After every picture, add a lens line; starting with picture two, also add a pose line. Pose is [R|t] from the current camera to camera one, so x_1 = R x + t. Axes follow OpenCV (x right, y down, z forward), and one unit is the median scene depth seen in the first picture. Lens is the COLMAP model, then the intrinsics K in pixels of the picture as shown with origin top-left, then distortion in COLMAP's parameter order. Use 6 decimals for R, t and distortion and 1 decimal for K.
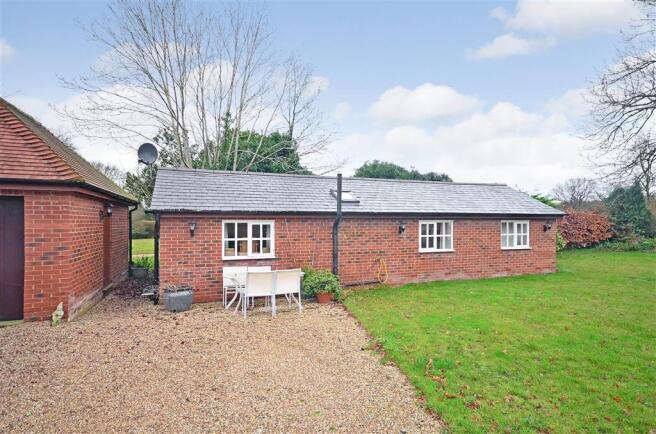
lens RADIAL K [[392.4, 0, 328.0], [0, 392.4, 217.0], [0, 0, 1]] dist [0.030893, 0.000564]
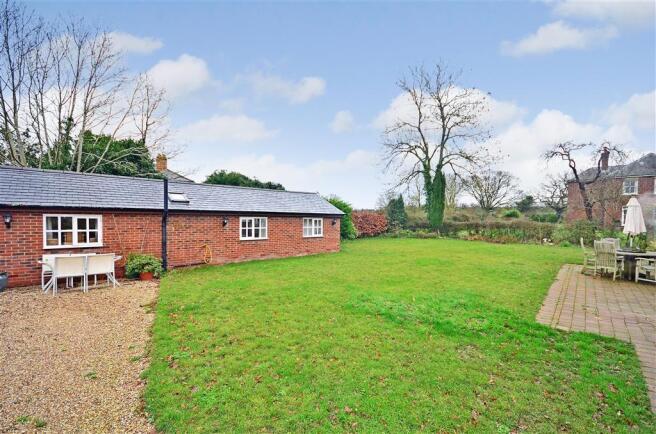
lens RADIAL K [[299.6, 0, 328.3], [0, 299.6, 225.9], [0, 0, 1]] dist [0.000638, -0.015212]
pose [[0.912736, -0.001686, 0.408547, 0.086826], [-0.012630, 0.999397, 0.032342, 0.002477], [-0.408355, -0.034680, 0.912164, -0.076569]]
